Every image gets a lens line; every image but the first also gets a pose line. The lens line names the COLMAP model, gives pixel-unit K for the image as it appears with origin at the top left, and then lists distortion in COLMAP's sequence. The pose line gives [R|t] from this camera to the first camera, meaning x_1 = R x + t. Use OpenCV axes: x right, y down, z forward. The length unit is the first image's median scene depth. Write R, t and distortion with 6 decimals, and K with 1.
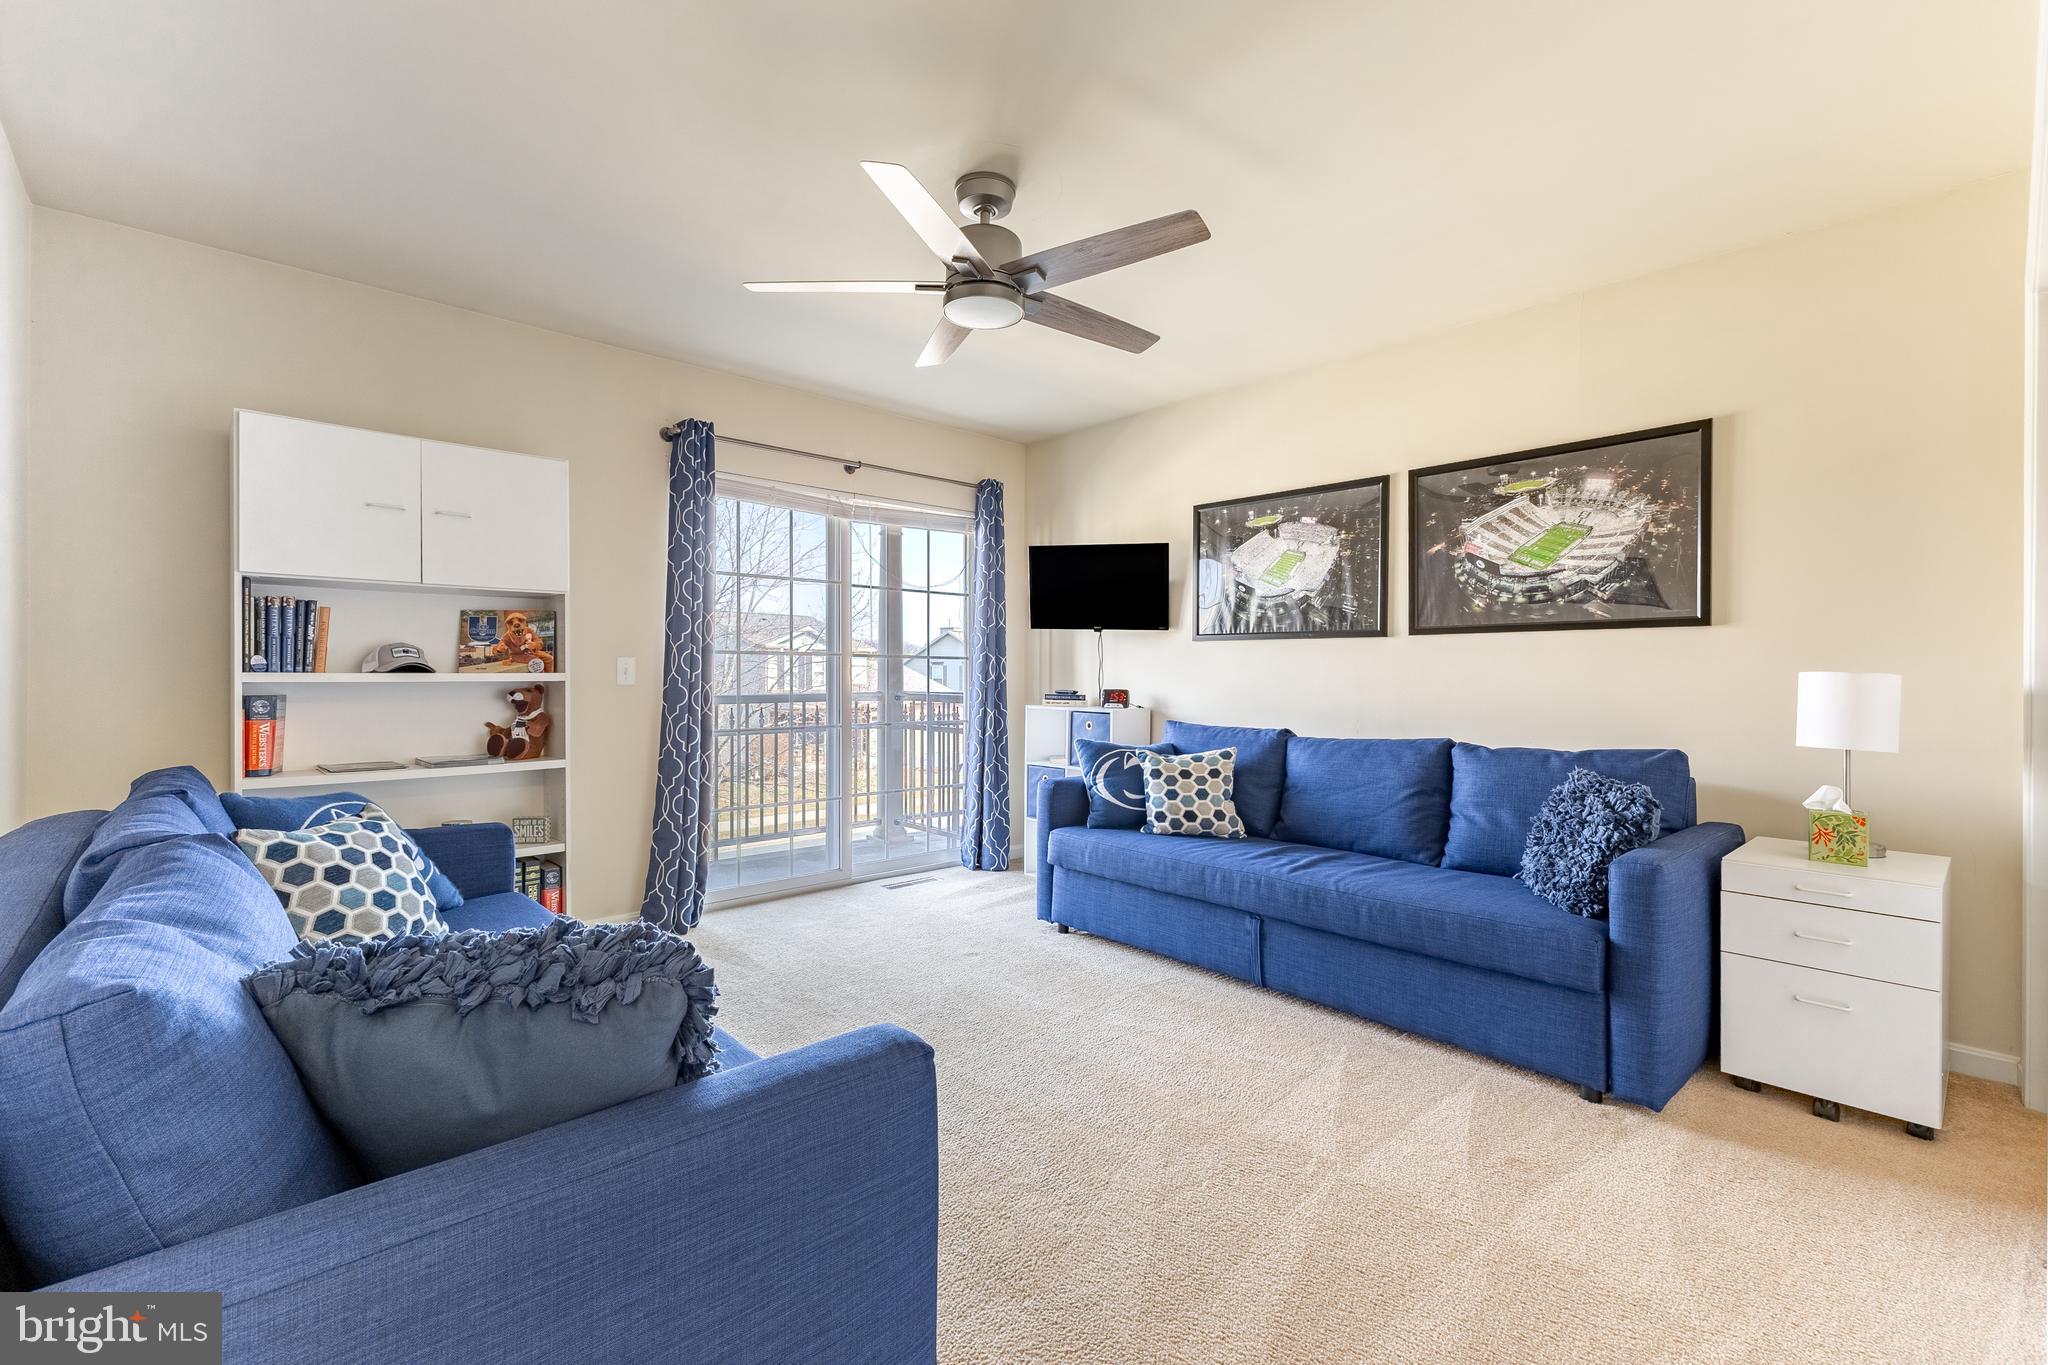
lens RADIAL K [[892.1, 0, 1015.6], [0, 892.1, 679.0], [0, 0, 1]] dist [0.010126, -0.001180]
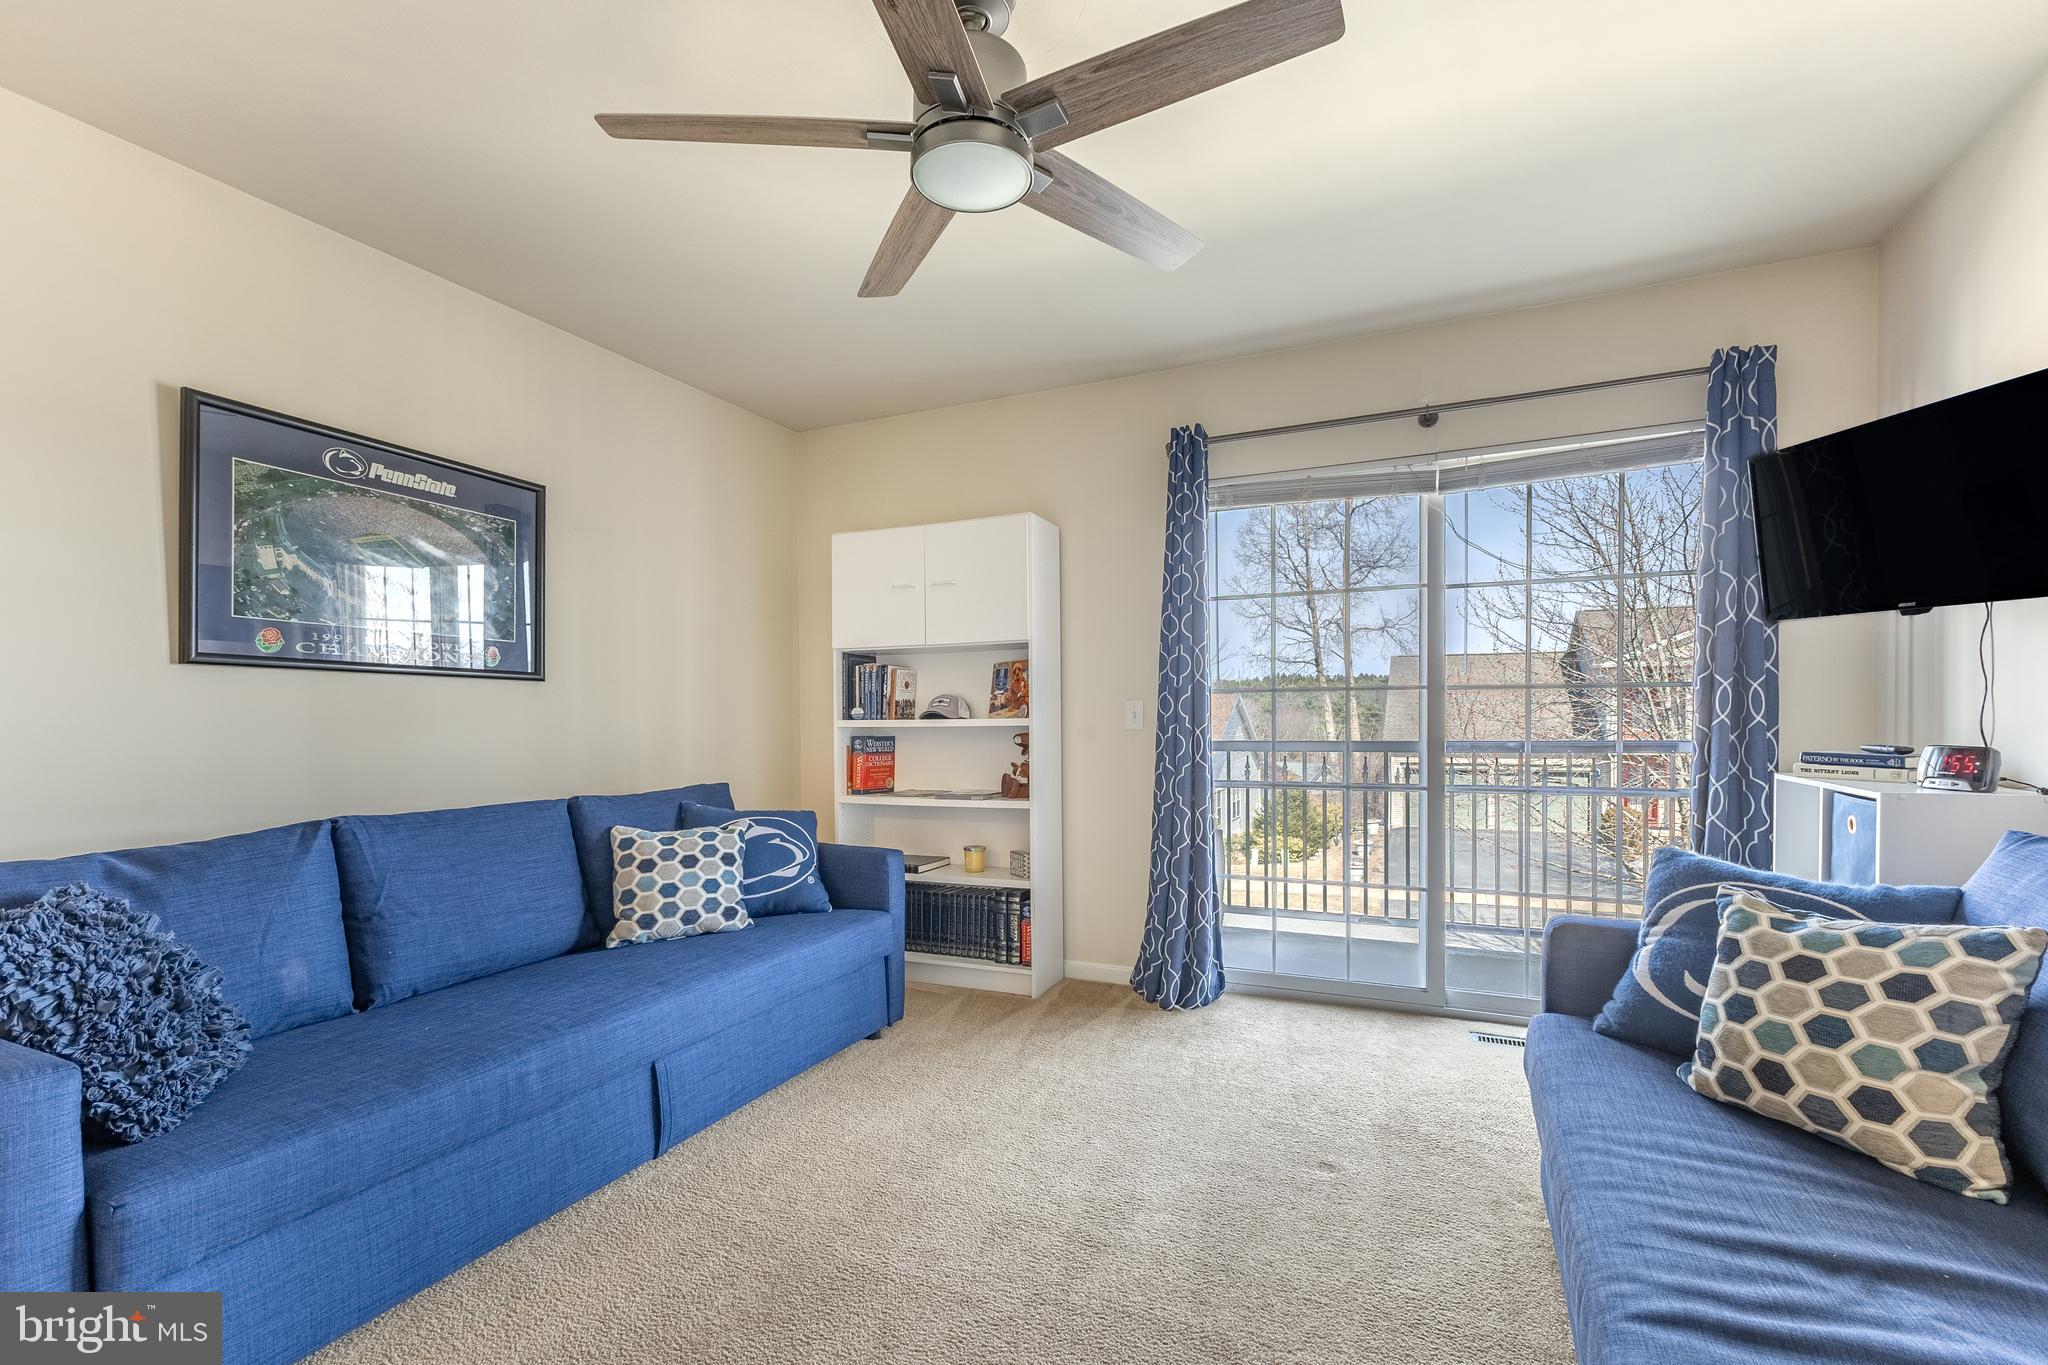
lens RADIAL K [[892.1, 0, 1012.1], [0, 892.1, 734.0], [0, 0, 1]] dist [0.010126, -0.001180]
pose [[0.383740, 0.010444, -0.923382, 0.426398], [0.006258, 0.999884, 0.013910, -0.002479], [0.923420, -0.011116, 0.383630, 0.544045]]
